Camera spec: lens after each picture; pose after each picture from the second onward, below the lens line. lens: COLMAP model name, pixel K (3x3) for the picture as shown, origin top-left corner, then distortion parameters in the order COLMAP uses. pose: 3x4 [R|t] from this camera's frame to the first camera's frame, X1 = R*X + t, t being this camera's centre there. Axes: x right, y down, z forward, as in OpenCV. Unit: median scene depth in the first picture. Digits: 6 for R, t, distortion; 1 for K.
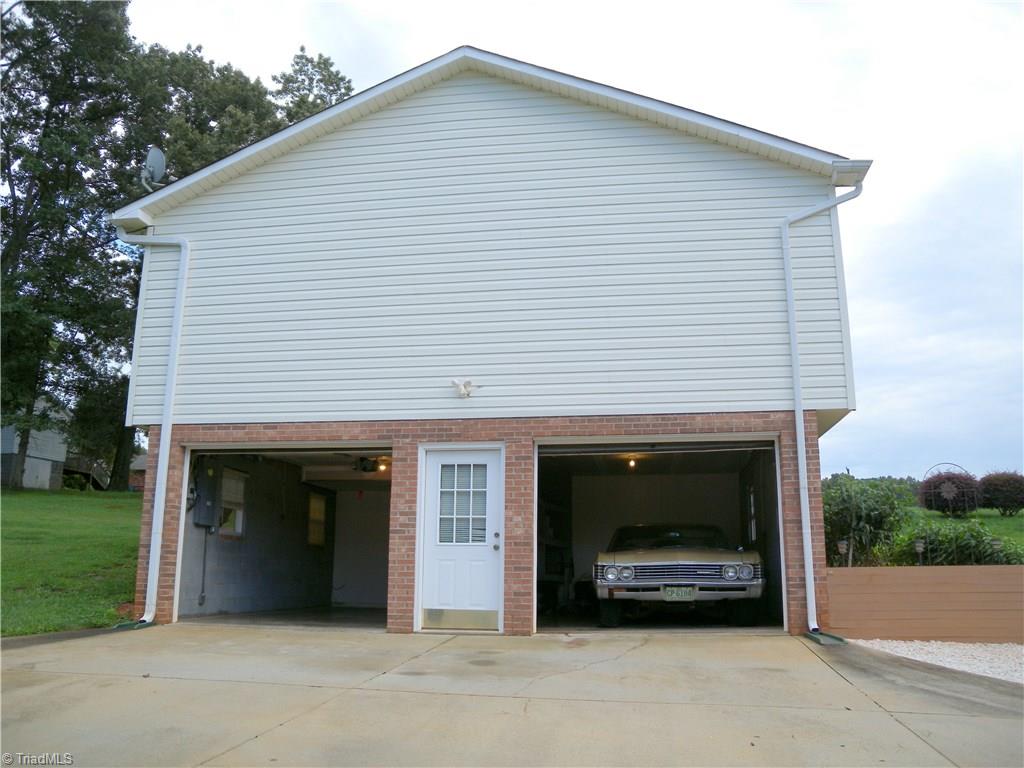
lens RADIAL K [[864.6, 0, 512.0], [0, 864.6, 384.0], [0, 0, 1]] dist [-0.166670, 0.011060]
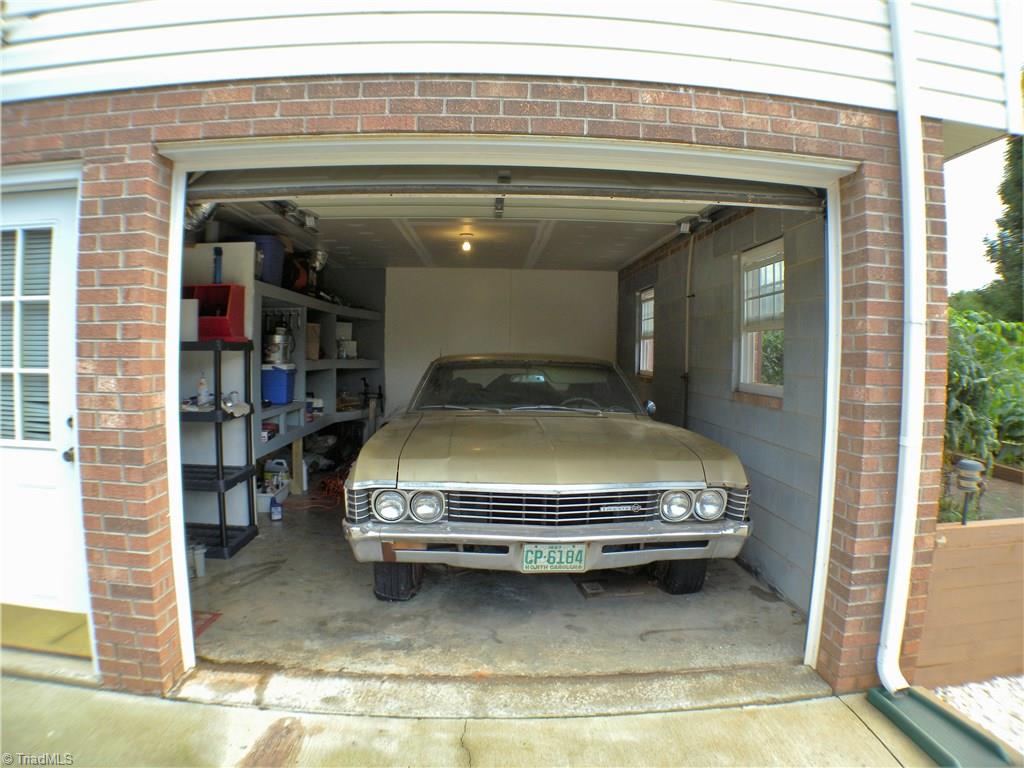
lens RADIAL K [[691.0, 0, 512.0], [0, 691.0, 384.0], [0, 0, 1]] dist [-0.202438, 0.008056]
pose [[0.983516, 0.002334, 0.180806, 0.118242], [-0.050275, 0.964019, 0.261035, 0.081338], [-0.173691, -0.265822, 0.948246, 0.722676]]
